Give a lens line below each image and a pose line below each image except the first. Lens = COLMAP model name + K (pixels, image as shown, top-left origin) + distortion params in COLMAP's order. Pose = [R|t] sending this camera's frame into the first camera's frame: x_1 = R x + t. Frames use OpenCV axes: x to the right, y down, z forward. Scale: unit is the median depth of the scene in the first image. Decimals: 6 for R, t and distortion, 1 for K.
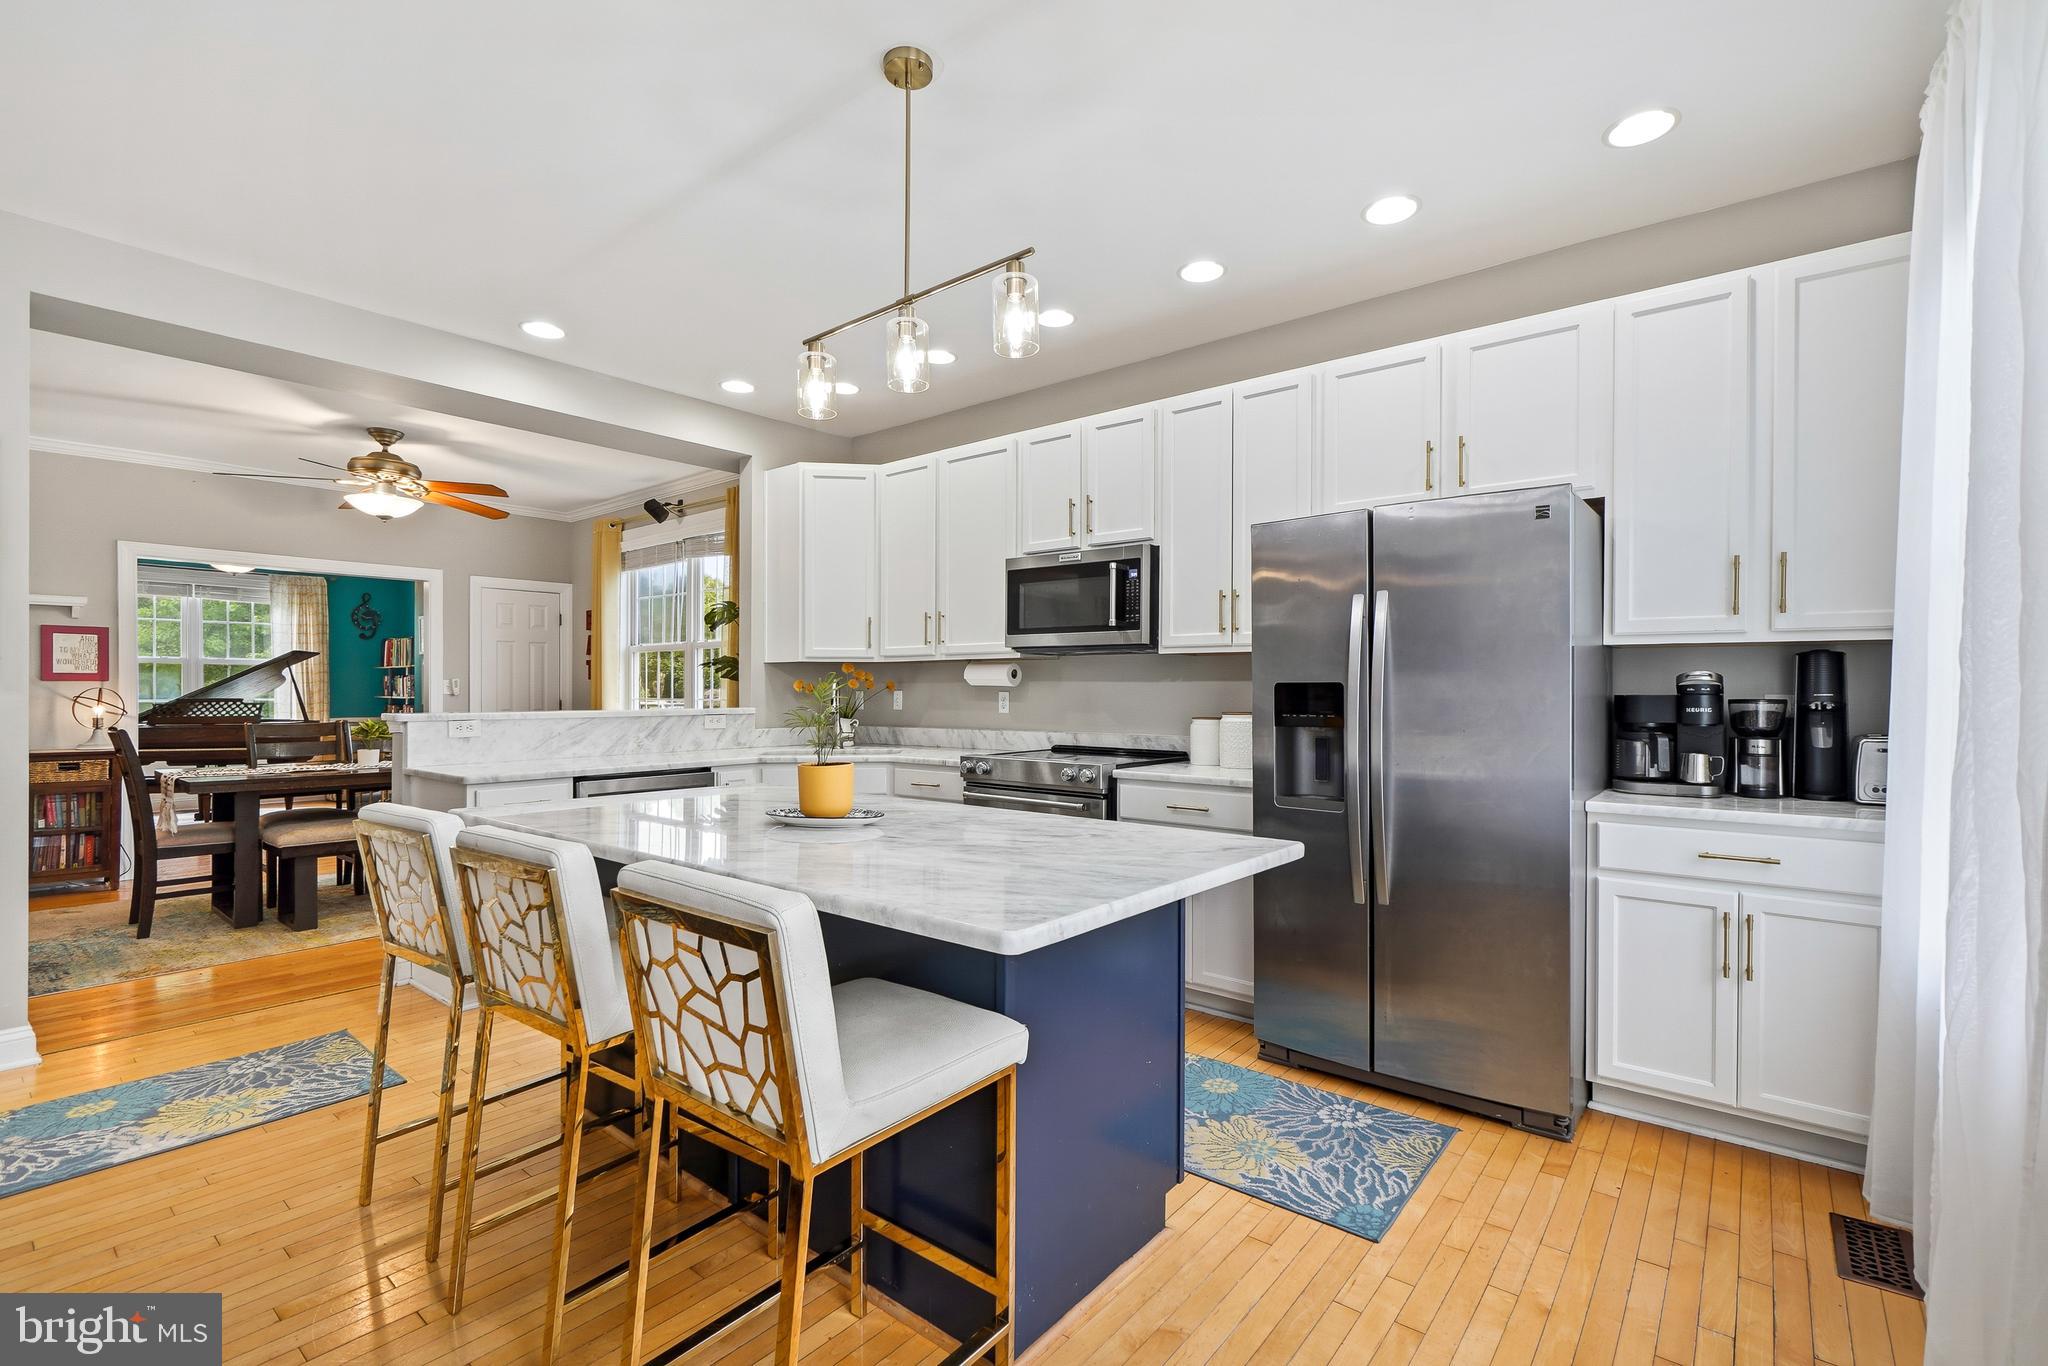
lens RADIAL K [[903.8, 0, 1058.2], [0, 903.8, 690.9], [0, 0, 1]] dist [-0.002569, -0.001599]
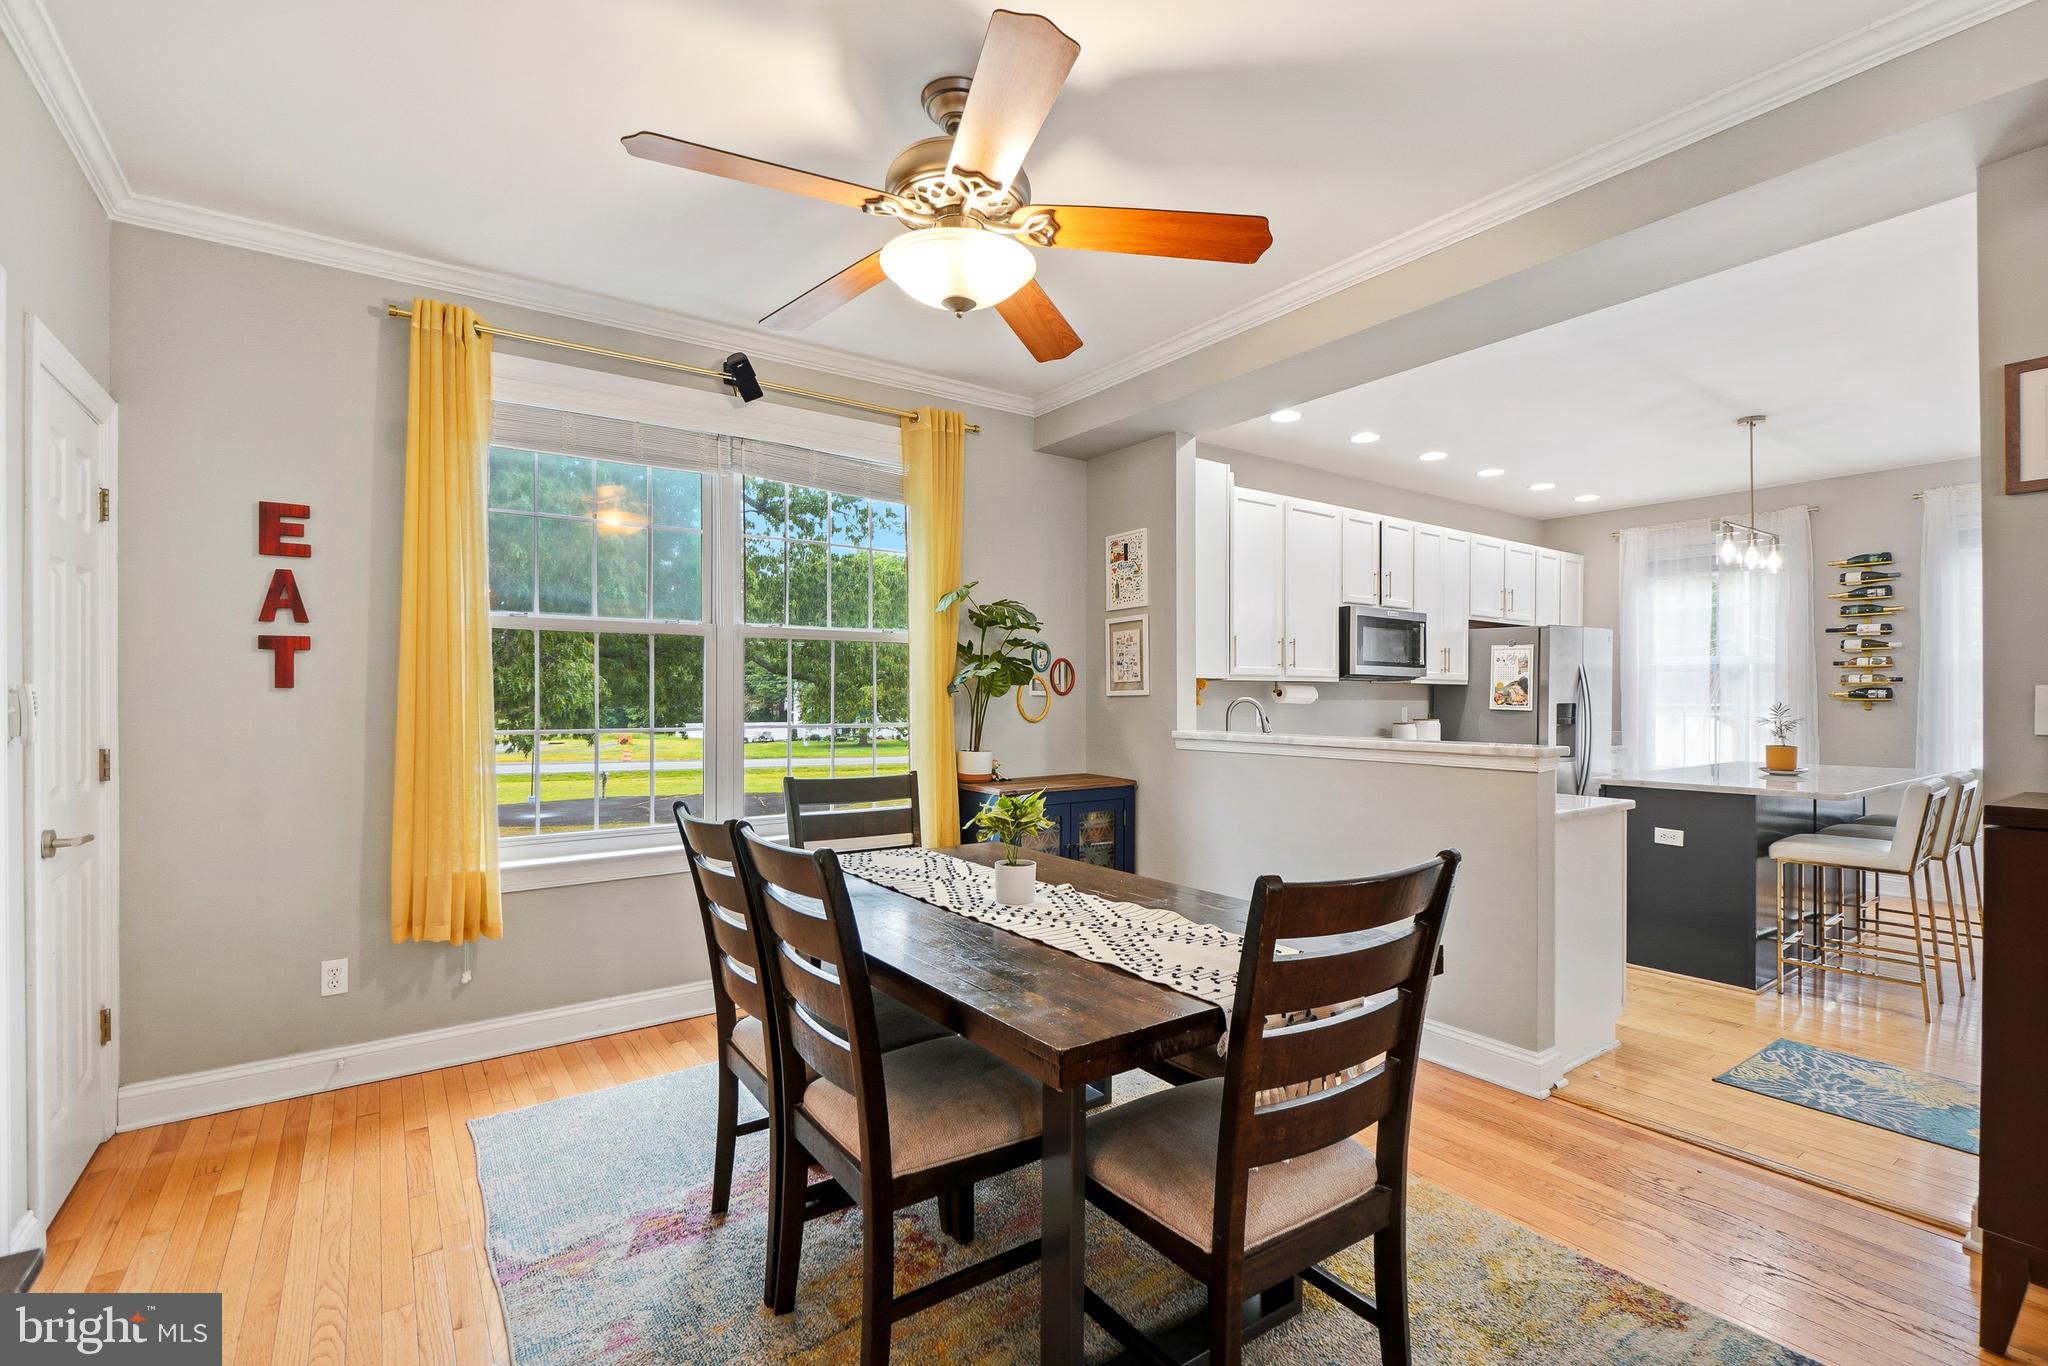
lens RADIAL K [[903.8, 0, 1066.4], [0, 903.8, 697.2], [0, 0, 1]] dist [-0.002569, -0.001599]
pose [[0.270723, -0.002612, 0.962654, -1.126659], [-0.002704, 0.999990, 0.003474, -0.015714], [-0.962653, -0.003544, 0.270714, 0.836616]]
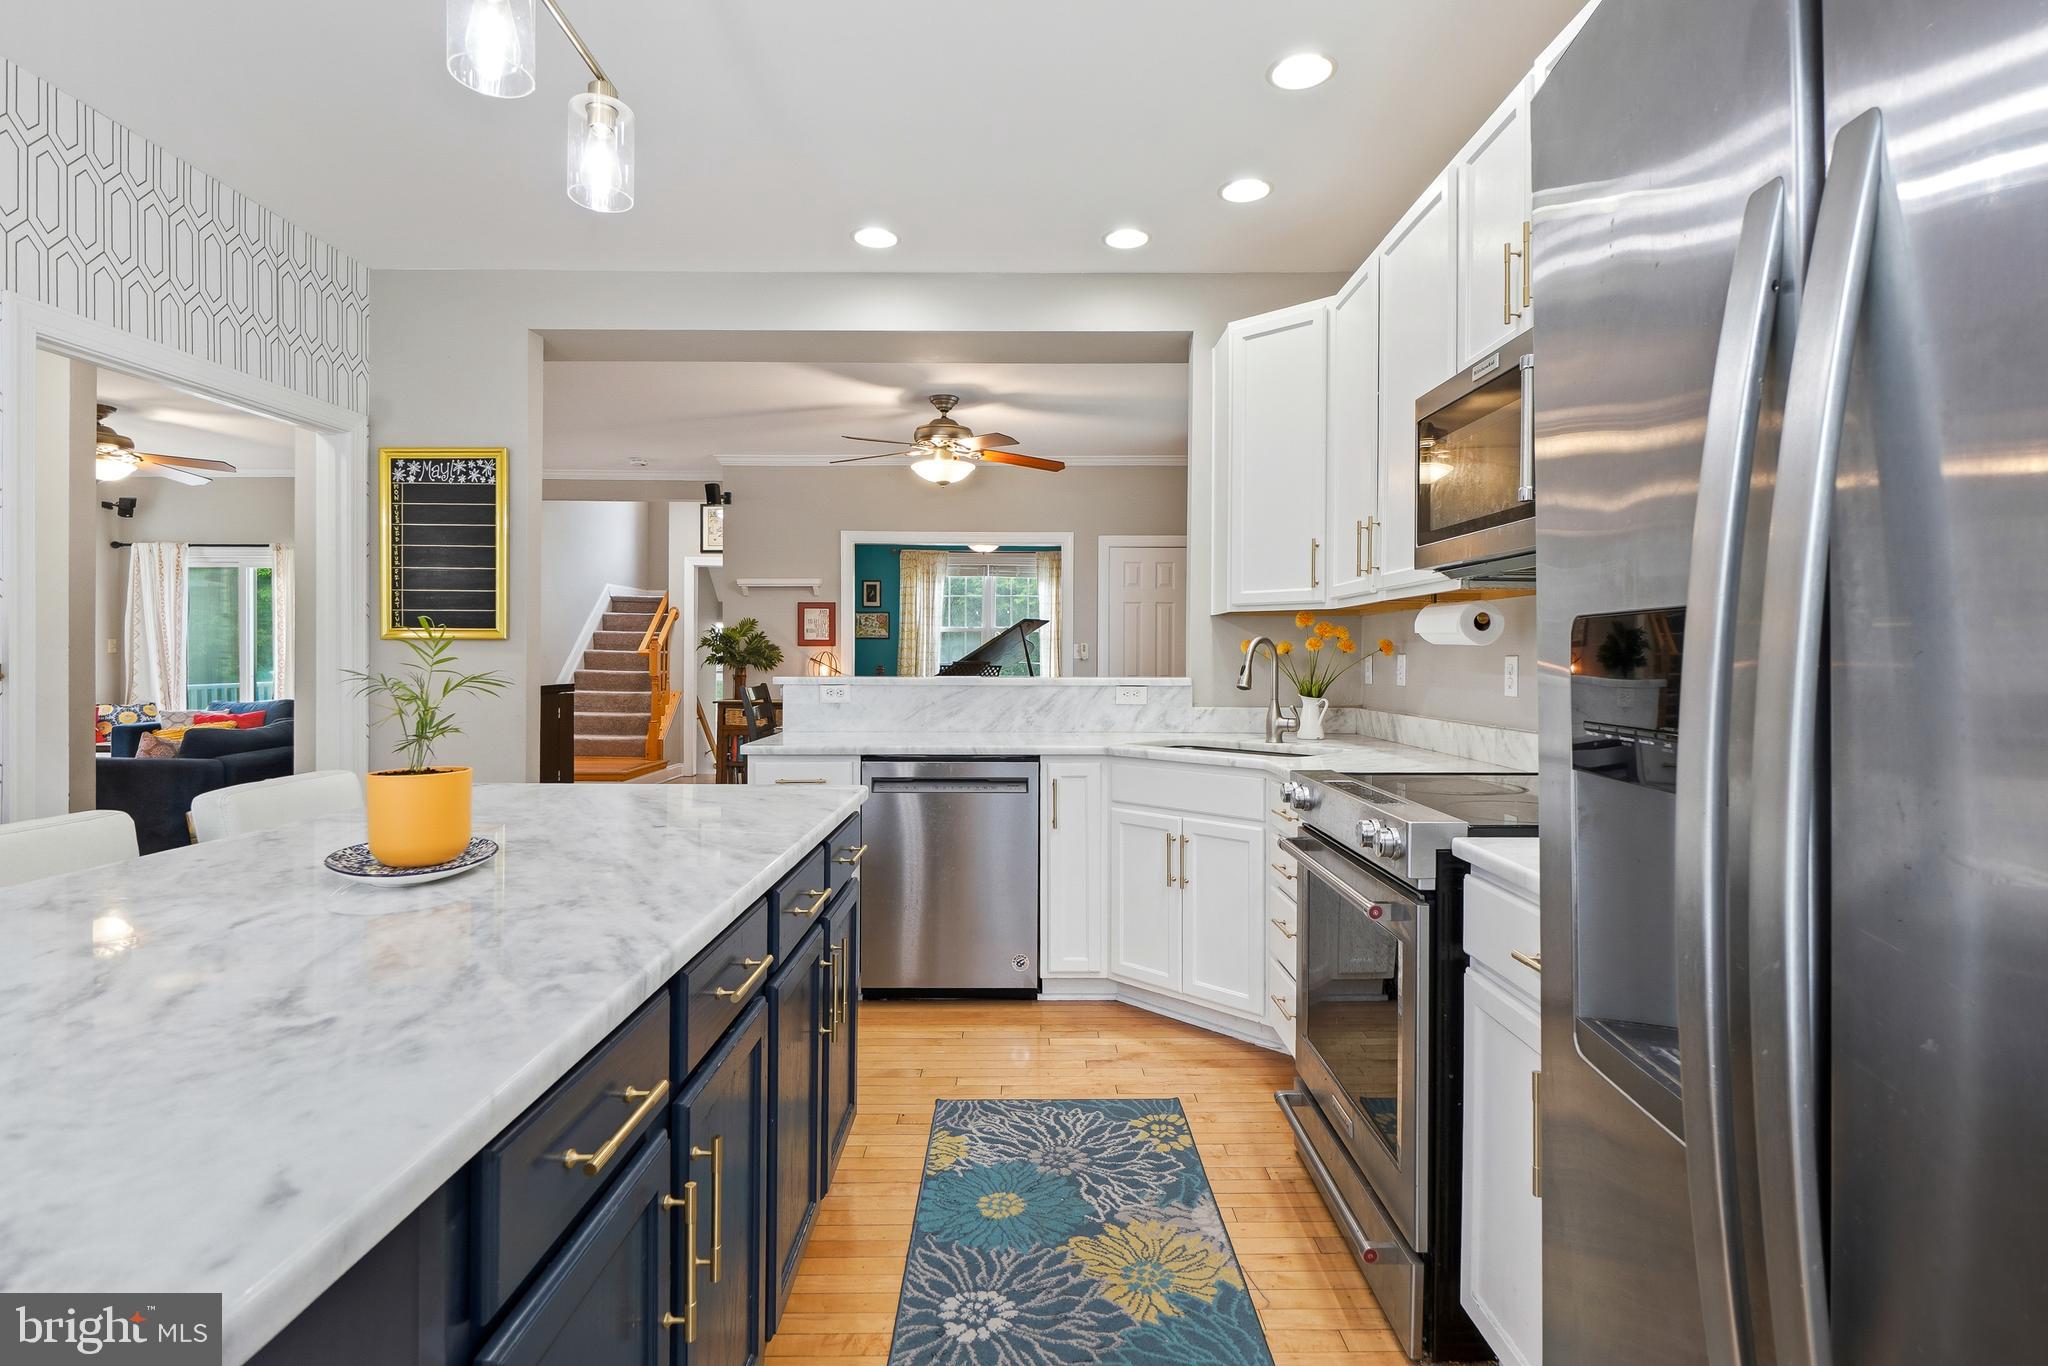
lens RADIAL K [[1013.4, 0, 1045.2], [0, 1013.4, 653.4], [0, 0, 1]] dist [0.002340, -0.000374]
pose [[0.635081, 0.000556, -0.772445, 0.203725], [-0.004649, 0.999984, -0.003103, 0.002047], [0.772432, 0.005562, 0.635074, 0.367449]]
